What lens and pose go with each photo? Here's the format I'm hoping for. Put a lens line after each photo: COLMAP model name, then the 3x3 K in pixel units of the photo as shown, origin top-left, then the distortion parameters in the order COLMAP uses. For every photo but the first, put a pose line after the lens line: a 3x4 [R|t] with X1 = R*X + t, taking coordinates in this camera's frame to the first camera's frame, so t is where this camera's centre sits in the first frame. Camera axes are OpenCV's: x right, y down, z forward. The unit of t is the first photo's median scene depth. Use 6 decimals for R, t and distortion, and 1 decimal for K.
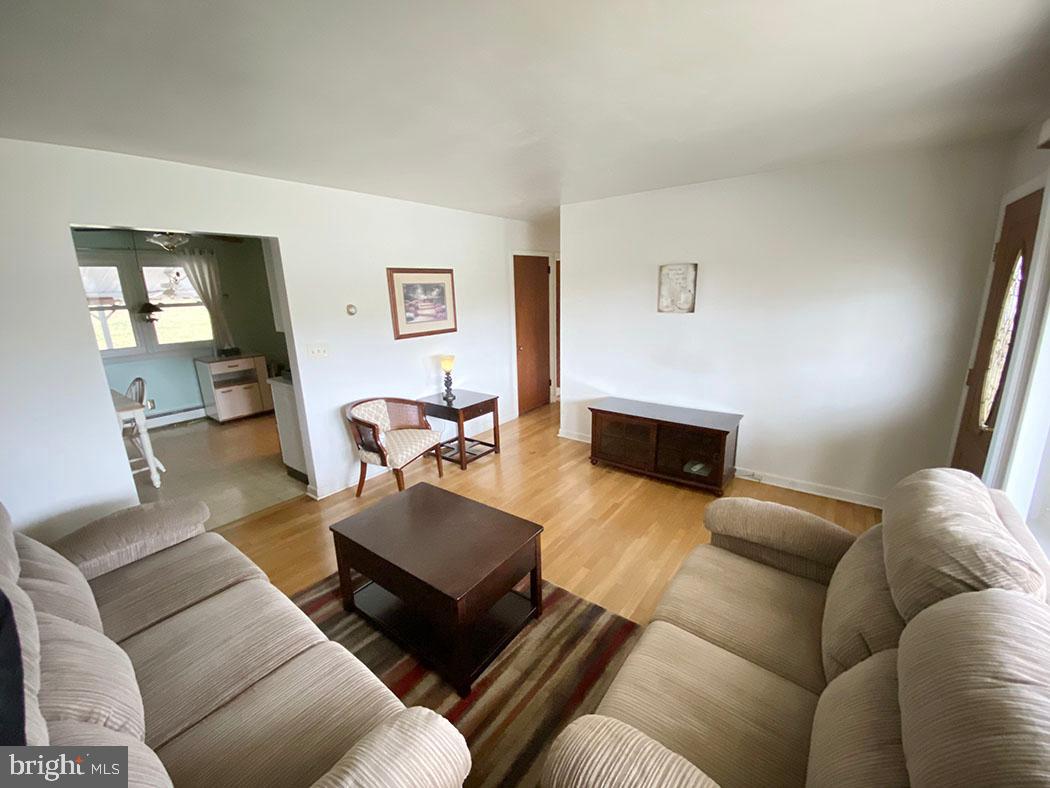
lens RADIAL K [[423.7, 0, 521.9], [0, 423.7, 389.0], [0, 0, 1]] dist [0.022619, -0.019408]
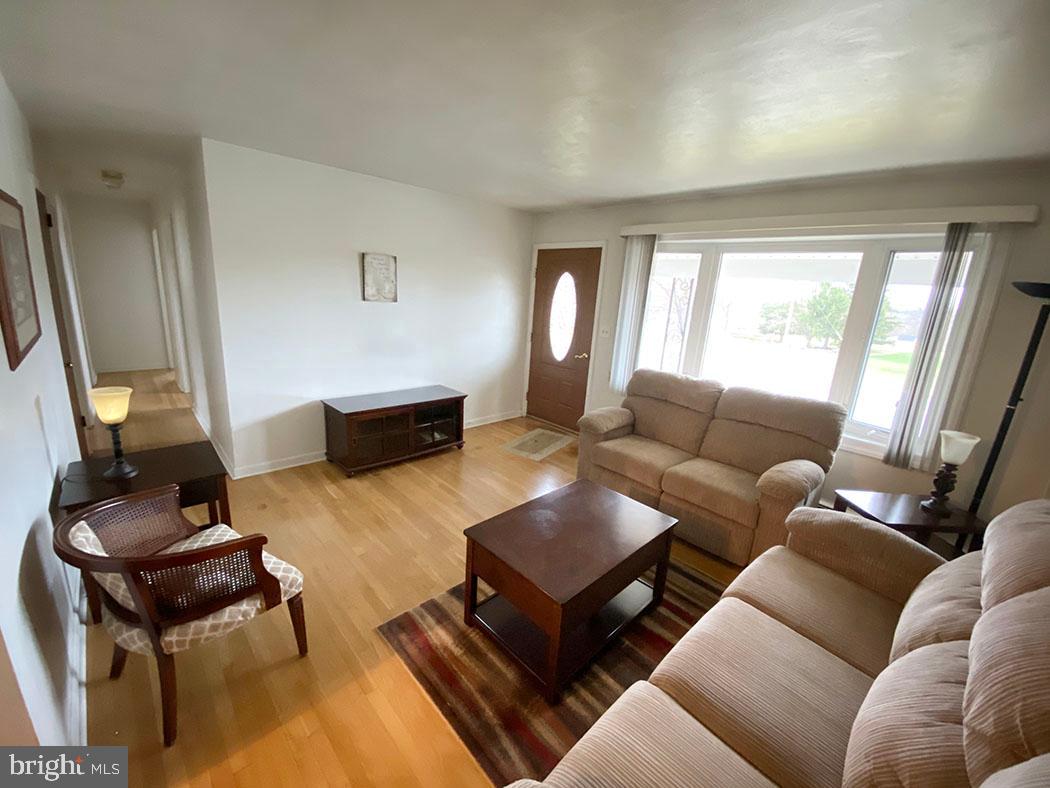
lens RADIAL K [[423.7, 0, 521.9], [0, 423.7, 389.0], [0, 0, 1]] dist [0.022619, -0.019408]
pose [[0.160396, -0.204413, 0.965654, -0.624494], [0.174544, 0.968777, 0.176083, -0.097320], [-0.971498, 0.140306, 0.191067, 0.504466]]
